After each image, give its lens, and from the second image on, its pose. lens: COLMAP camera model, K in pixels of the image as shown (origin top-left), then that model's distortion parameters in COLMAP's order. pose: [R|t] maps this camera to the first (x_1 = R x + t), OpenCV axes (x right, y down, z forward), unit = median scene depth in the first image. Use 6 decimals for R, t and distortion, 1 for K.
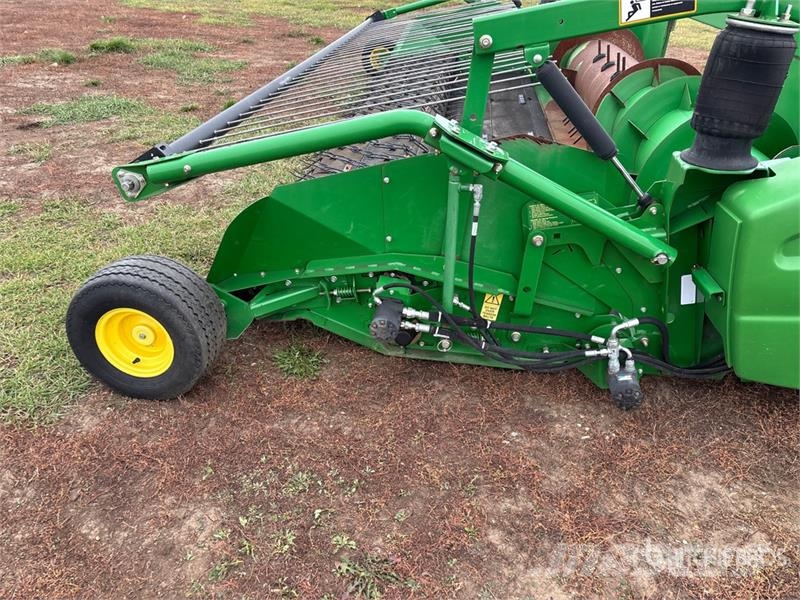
lens RADIAL K [[597.5, 0, 398.6], [0, 597.5, 303.5], [0, 0, 1]] dist [0.065188, -0.071517]
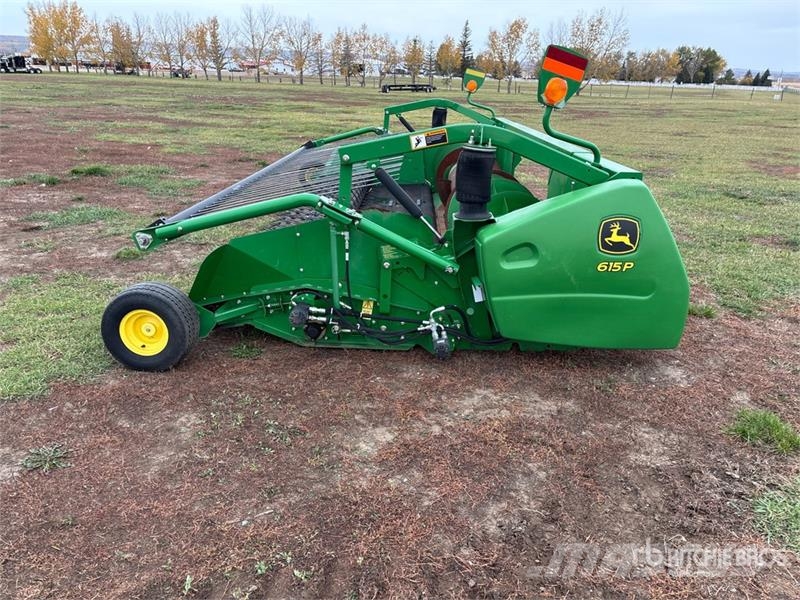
lens RADIAL K [[595.9, 0, 397.9], [0, 595.9, 295.3], [0, 0, 1]] dist [0.068637, -0.071212]
pose [[0.996021, -0.034979, 0.081973, 0.119214], [0.050290, 0.979927, -0.192908, 0.311905], [-0.073580, 0.196262, 0.977787, -0.665273]]
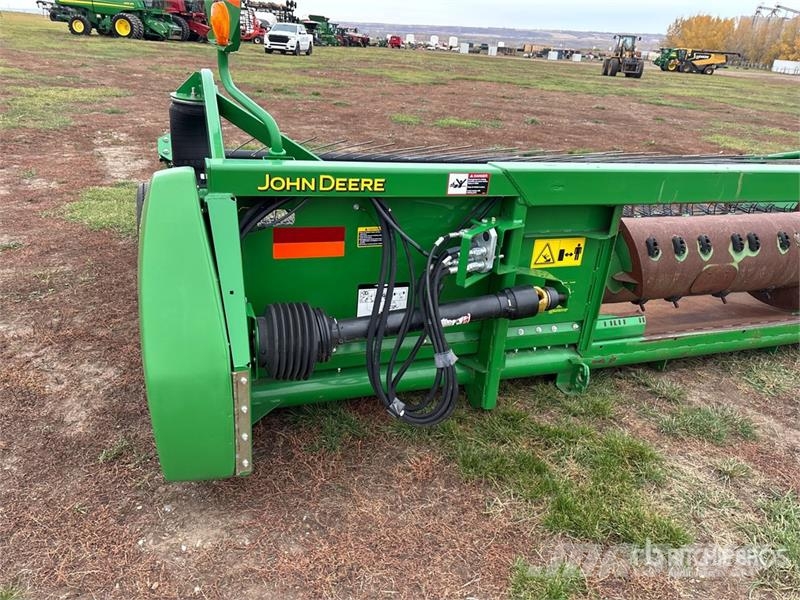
lens RADIAL K [[597.3, 0, 404.1], [0, 597.3, 302.6], [0, 0, 1]] dist [0.070179, -0.075089]
pose [[0.452821, 0.350980, -0.819614, 1.852917], [-0.508953, 0.856528, 0.085601, -0.333286], [0.732066, 0.378383, 0.566486, 0.568793]]
